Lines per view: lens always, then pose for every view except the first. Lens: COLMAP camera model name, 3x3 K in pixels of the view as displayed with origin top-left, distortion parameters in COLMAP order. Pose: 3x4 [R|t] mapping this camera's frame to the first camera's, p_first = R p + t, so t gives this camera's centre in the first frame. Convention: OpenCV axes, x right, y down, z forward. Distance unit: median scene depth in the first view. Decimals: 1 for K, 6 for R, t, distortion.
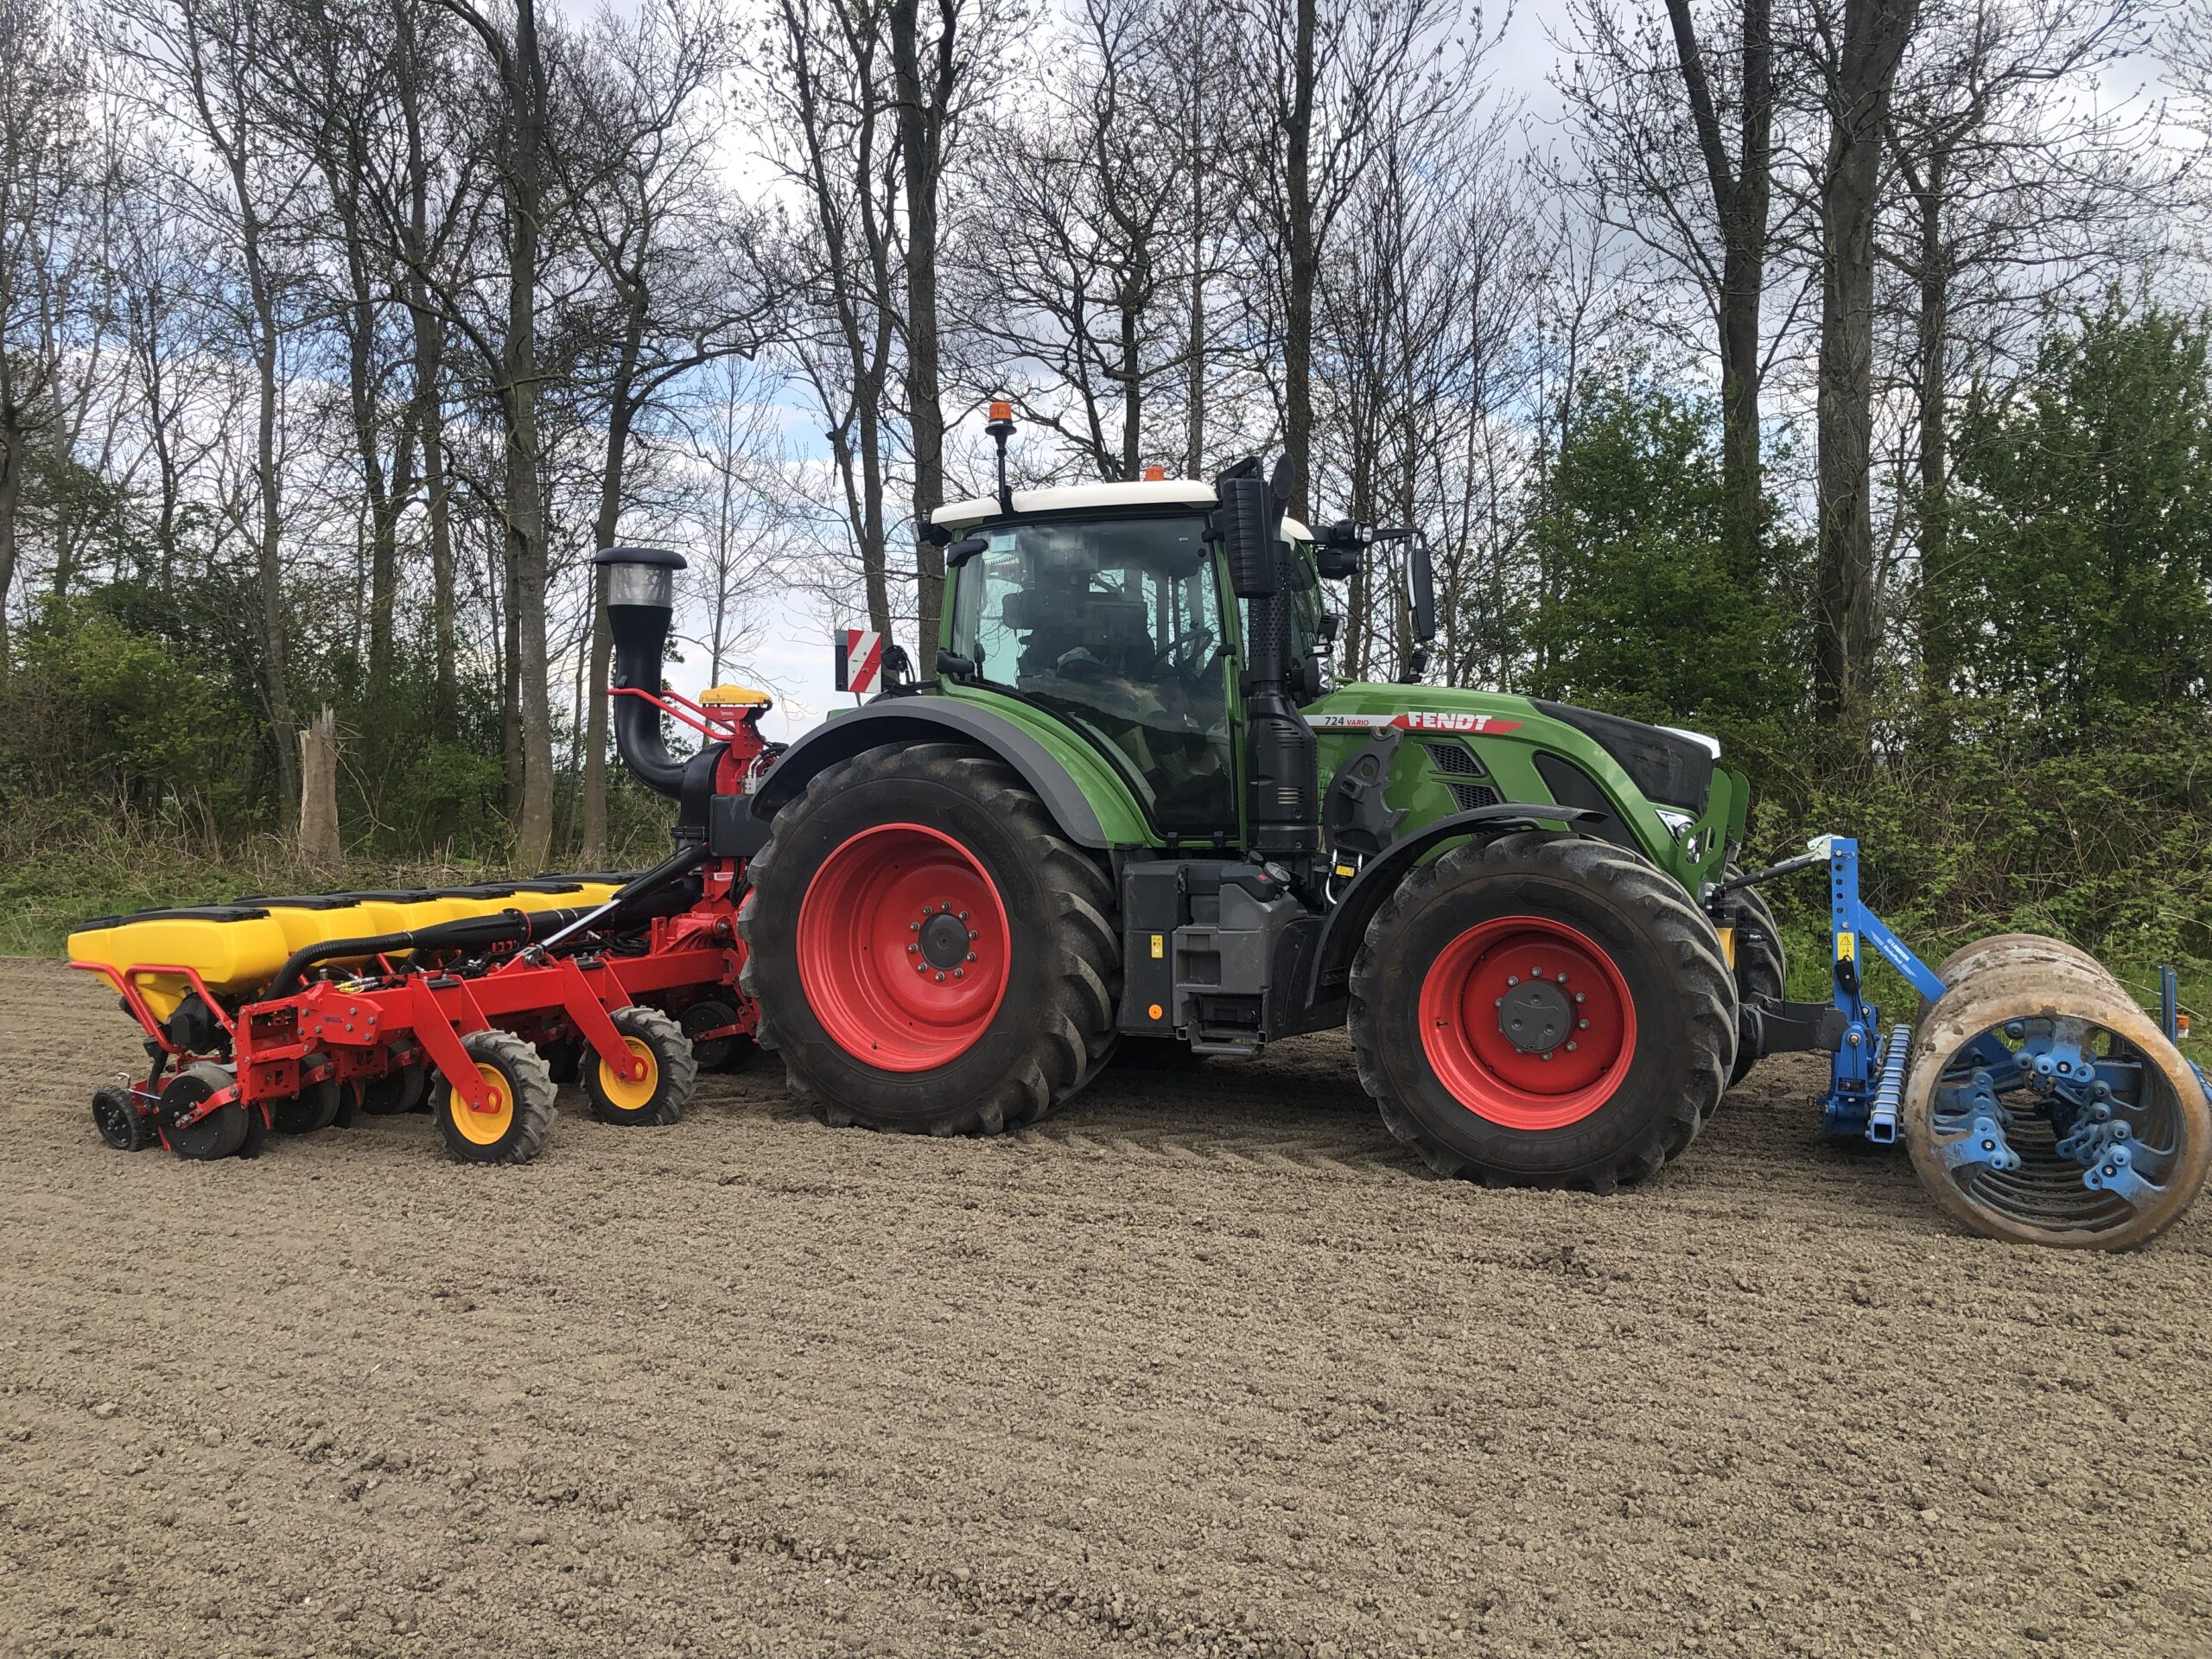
lens RADIAL K [[1841.1, 0, 1093.2], [0, 1841.1, 780.6], [0, 0, 1]] dist [0.047475, -0.013572]
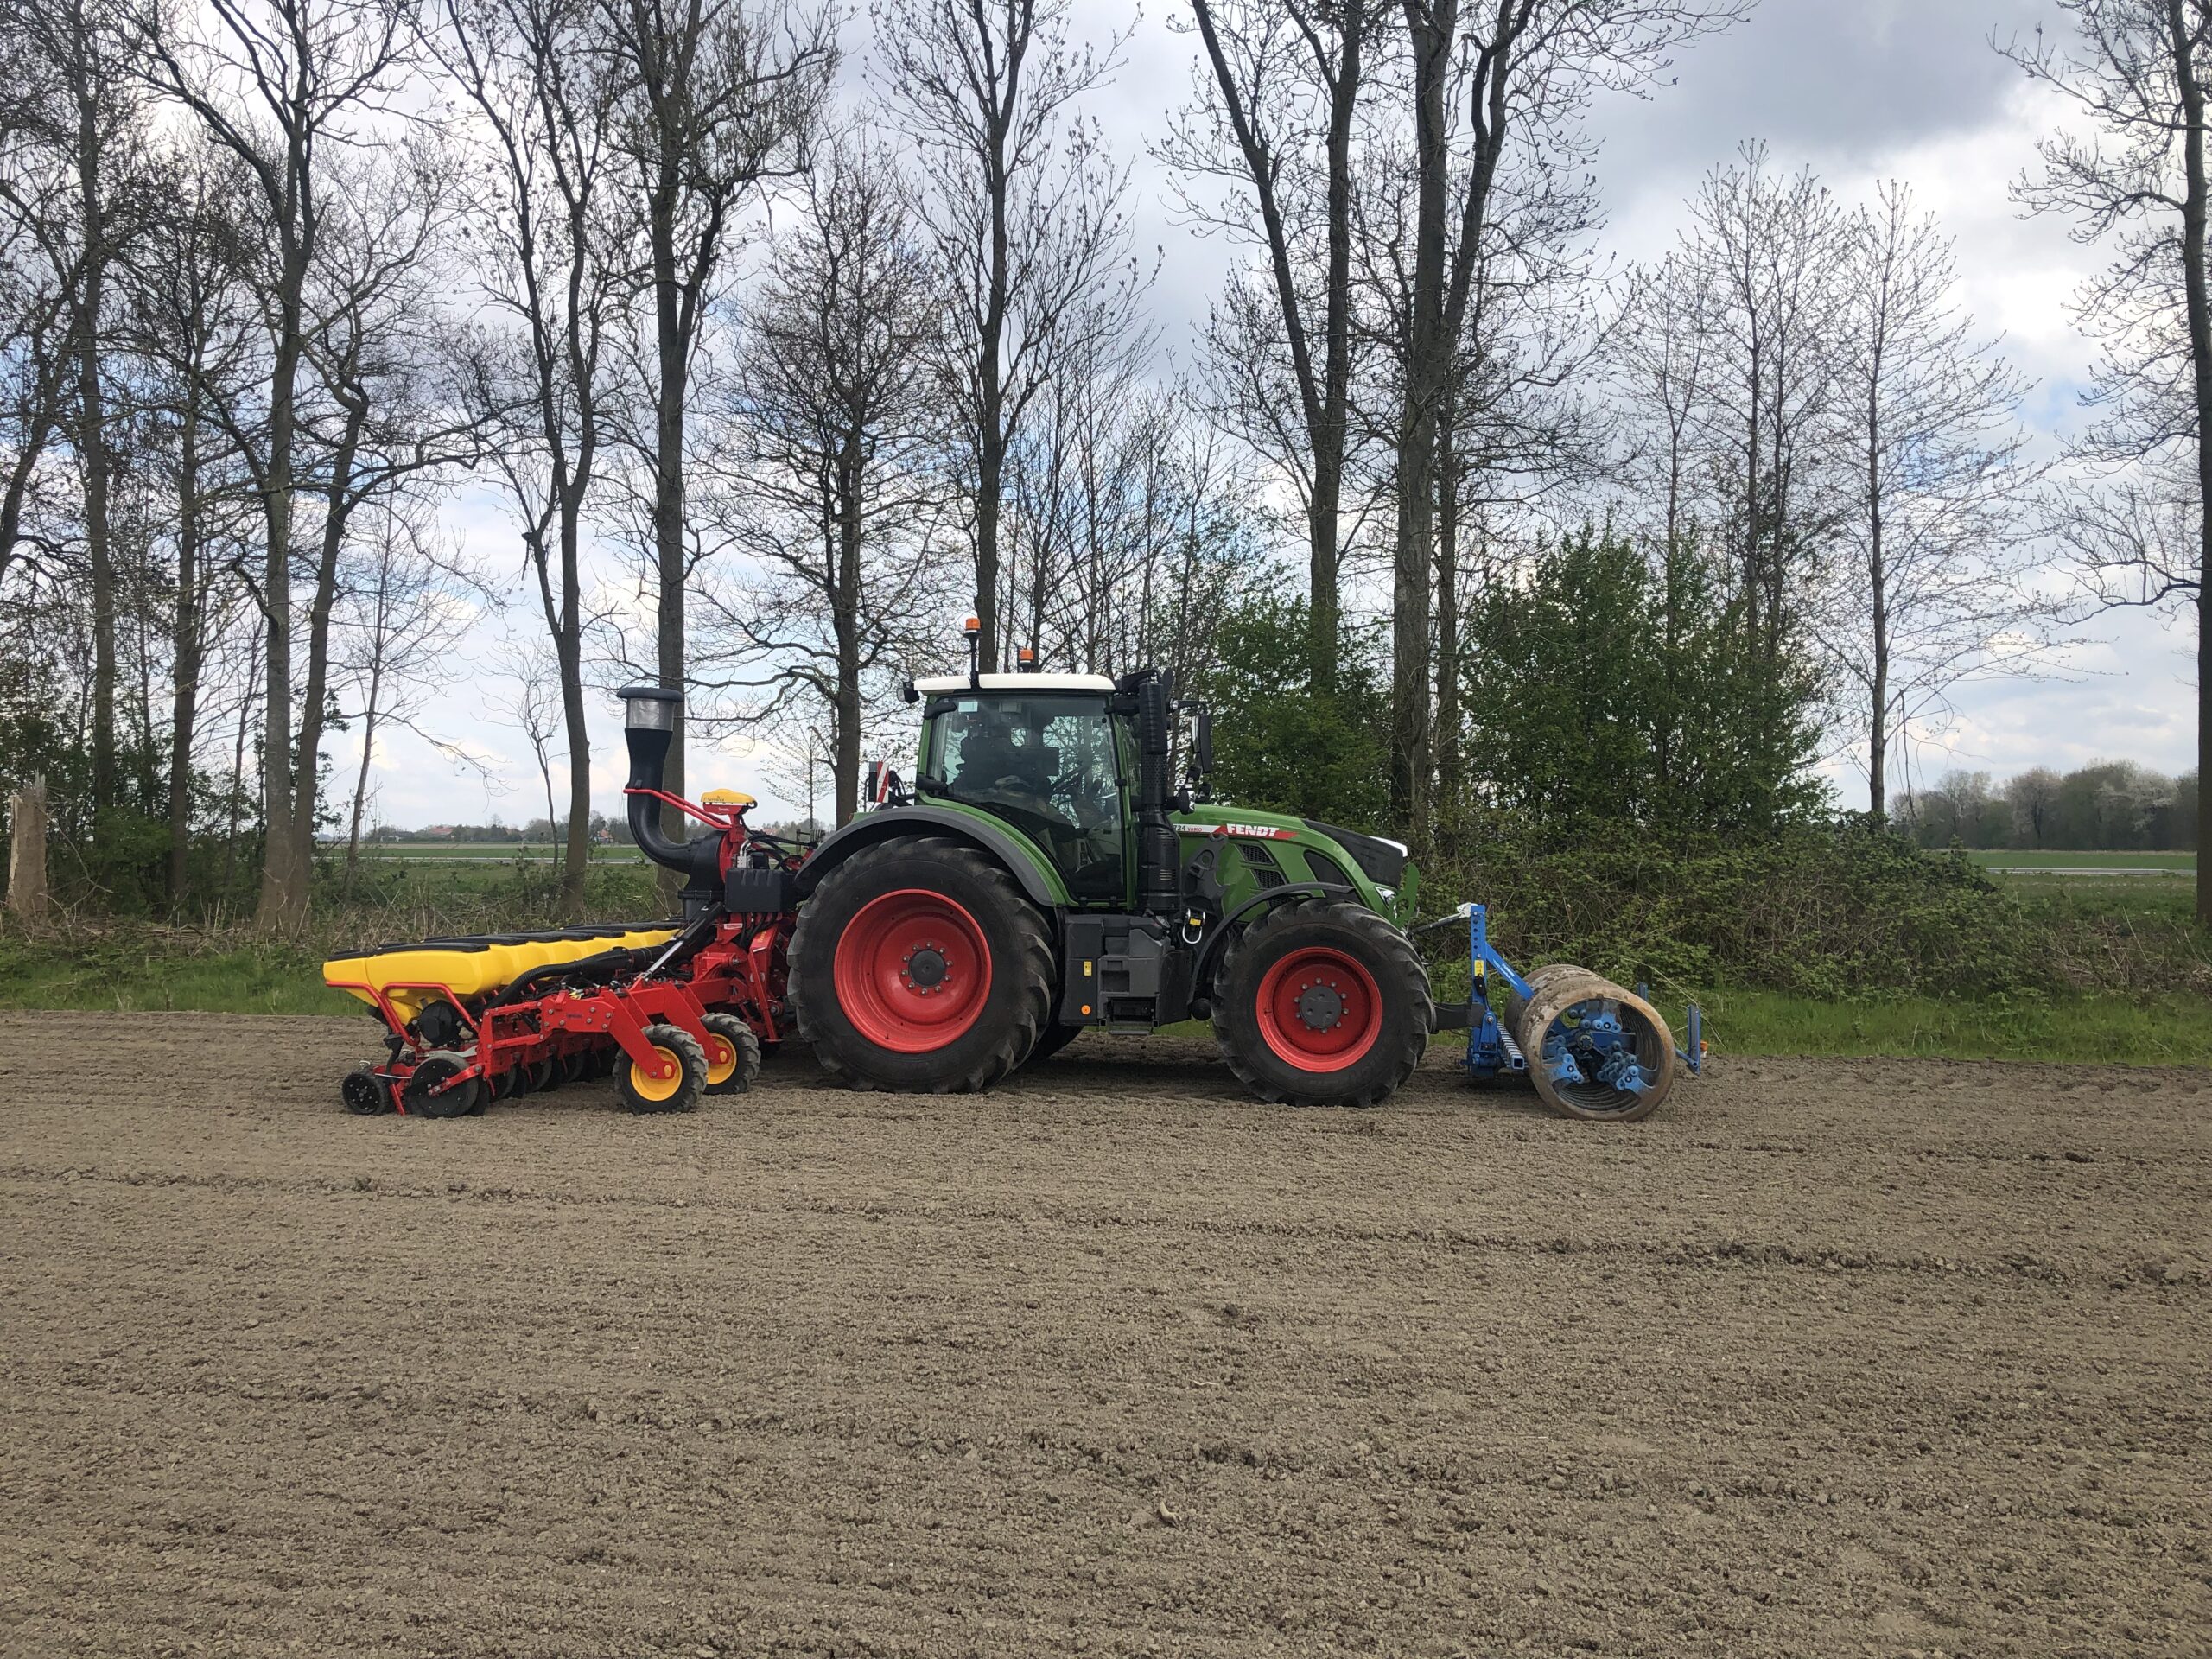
lens RADIAL K [[1838.8, 0, 1094.1], [0, 1838.8, 781.5], [0, 0, 1]] dist [0.161672, -0.378620]
pose [[0.964015, 0.027146, 0.264457, -0.377386], [-0.016903, 0.999019, -0.040930, -0.006691], [-0.265309, 0.034987, 0.963528, -0.535496]]
